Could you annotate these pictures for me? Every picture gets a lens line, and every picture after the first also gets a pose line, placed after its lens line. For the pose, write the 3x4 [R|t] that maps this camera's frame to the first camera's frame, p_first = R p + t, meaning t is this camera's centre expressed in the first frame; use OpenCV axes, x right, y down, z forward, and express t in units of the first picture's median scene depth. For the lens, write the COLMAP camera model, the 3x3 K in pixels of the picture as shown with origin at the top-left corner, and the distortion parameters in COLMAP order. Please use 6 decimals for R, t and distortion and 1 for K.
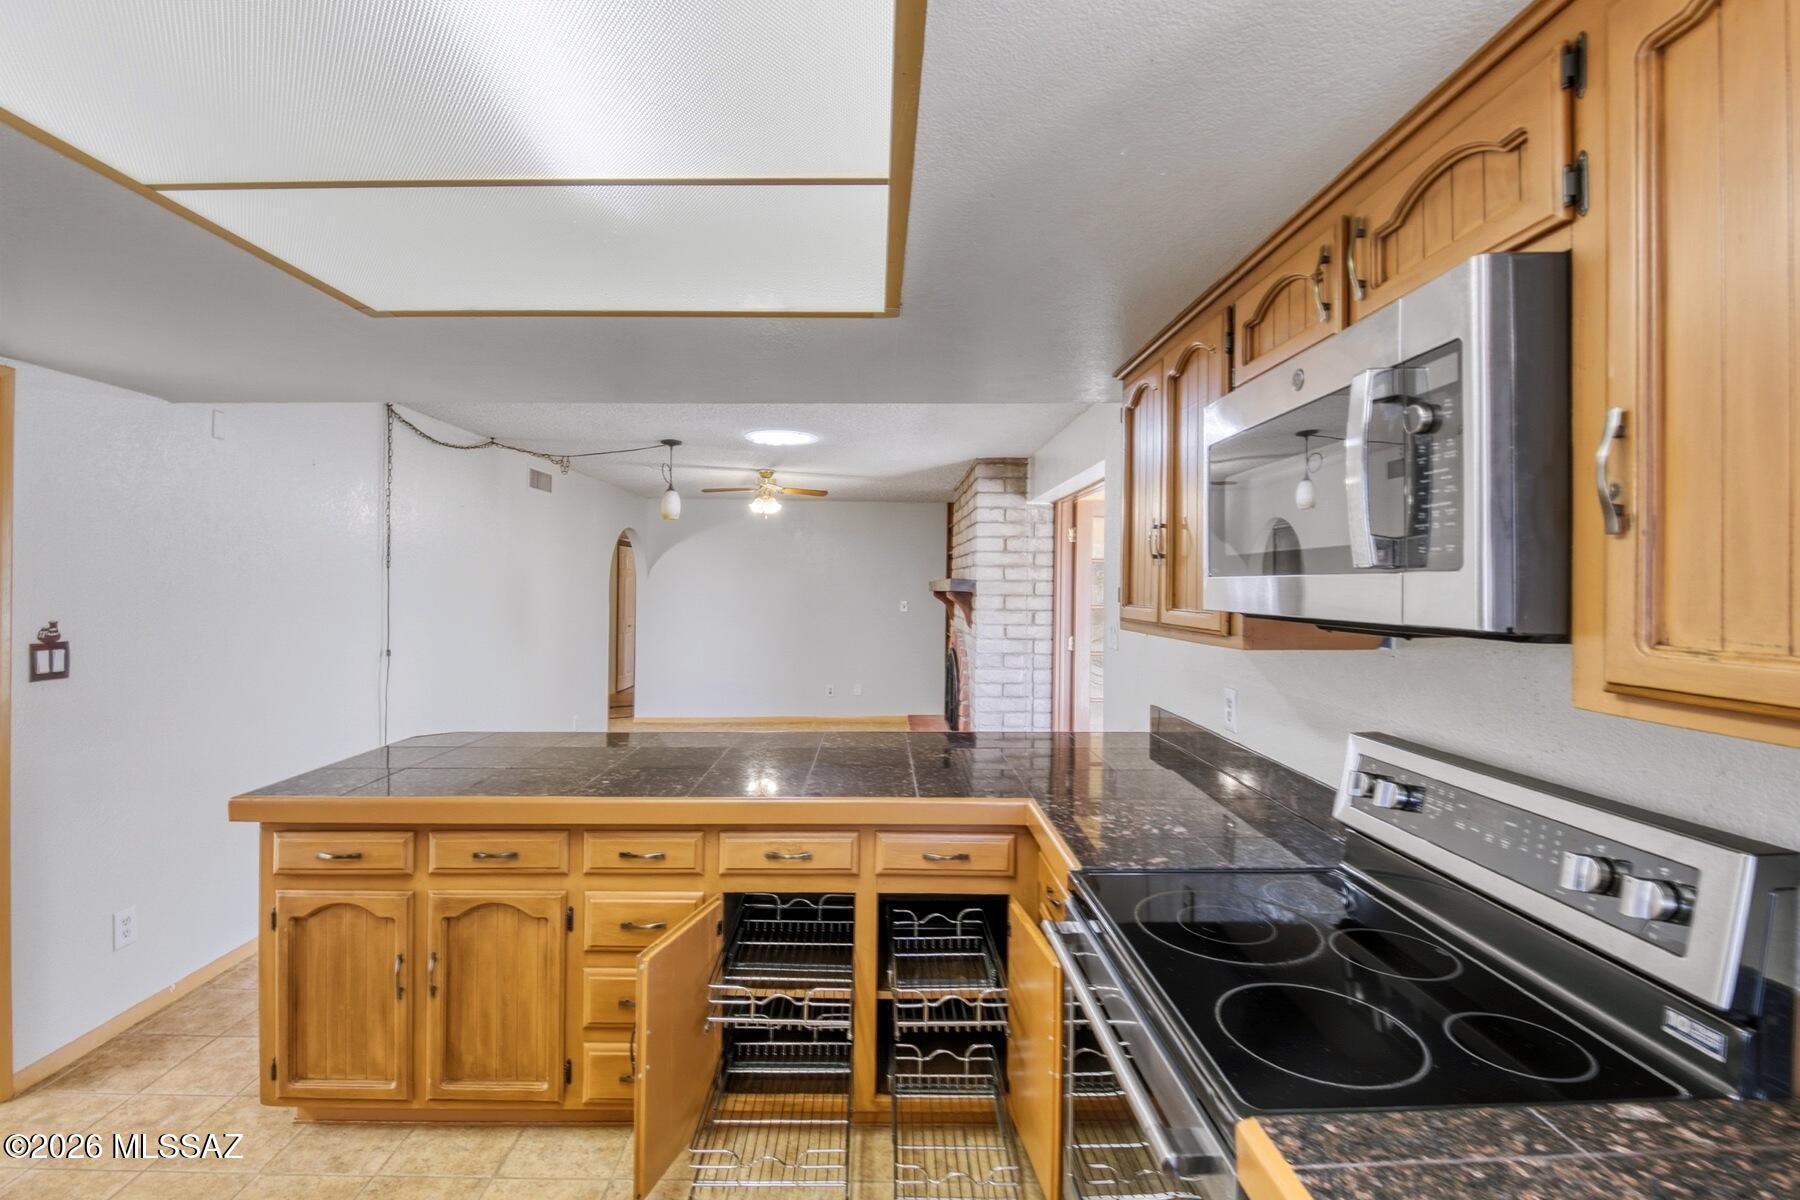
lens RADIAL K [[800.9, 0, 896.2], [0, 800.9, 592.0], [0, 0, 1]] dist [-0.009937, -0.000166]
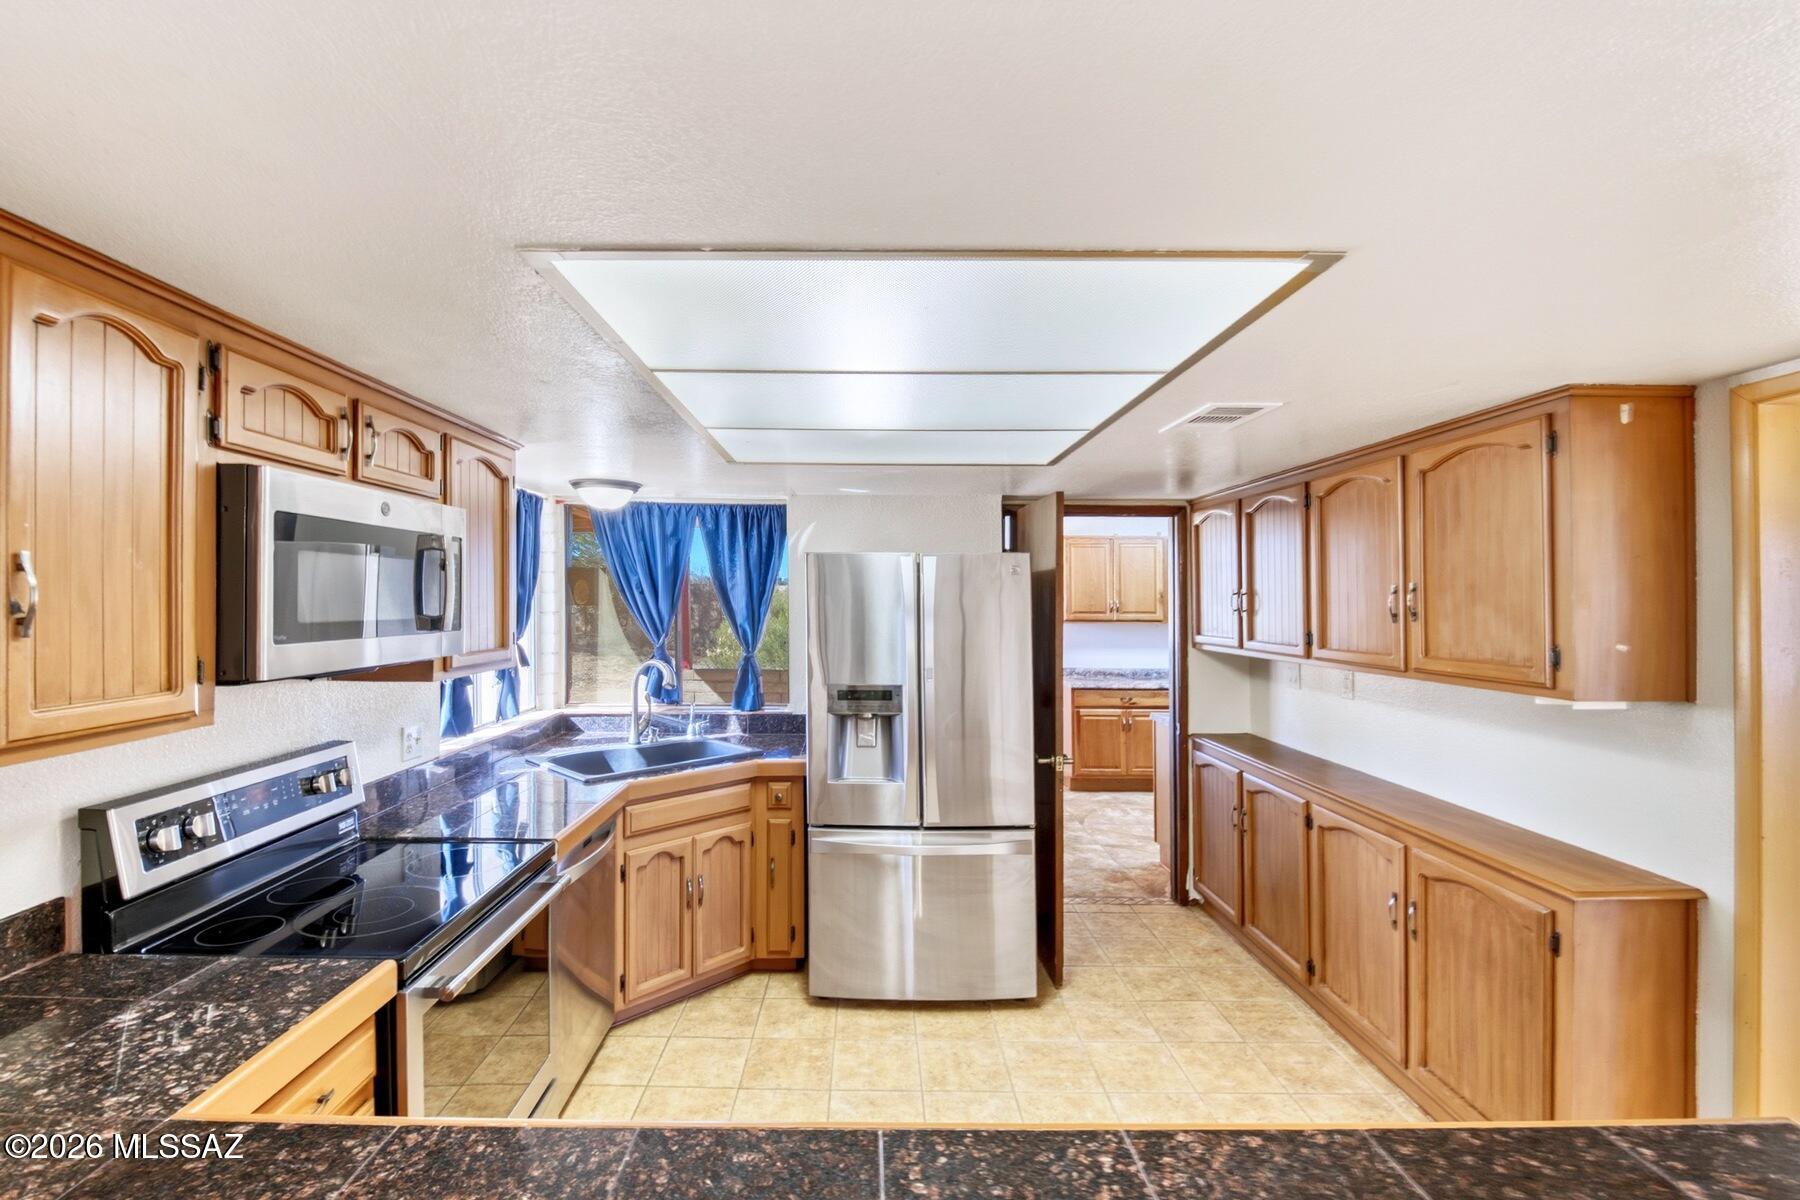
lens RADIAL K [[800.9, 0, 896.2], [0, 800.9, 592.0], [0, 0, 1]] dist [-0.009937, -0.000166]
pose [[-0.999802, -0.007871, -0.018284, -0.343813], [-0.007759, 0.999951, -0.006193, -0.082024], [0.018332, -0.006050, -0.999814, 1.970494]]
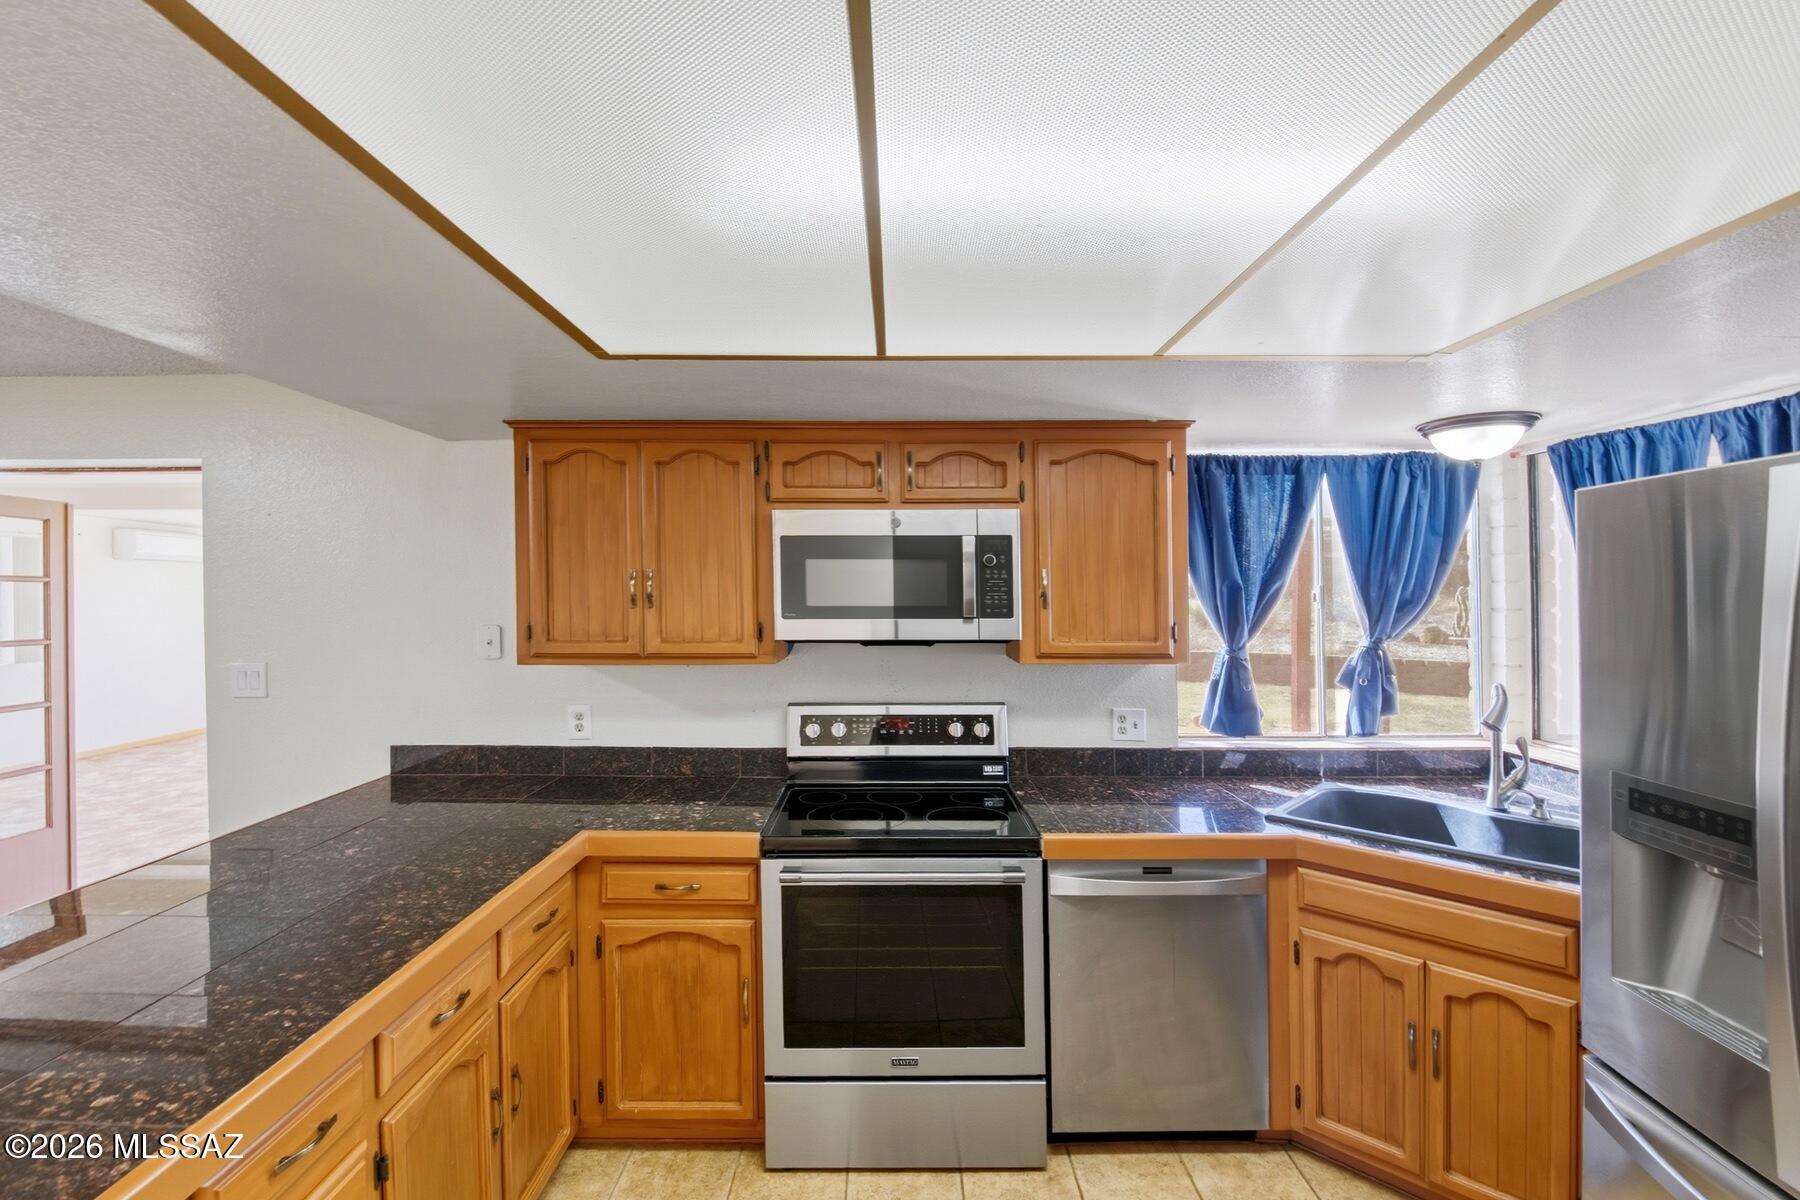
lens RADIAL K [[800.9, 0, 896.2], [0, 800.9, 592.0], [0, 0, 1]] dist [-0.009937, -0.000166]
pose [[0.006875, -0.008698, 0.999939, -1.156444], [0.004735, 0.999951, 0.008665, -0.082454], [-0.999965, 0.004675, 0.006916, 0.769475]]
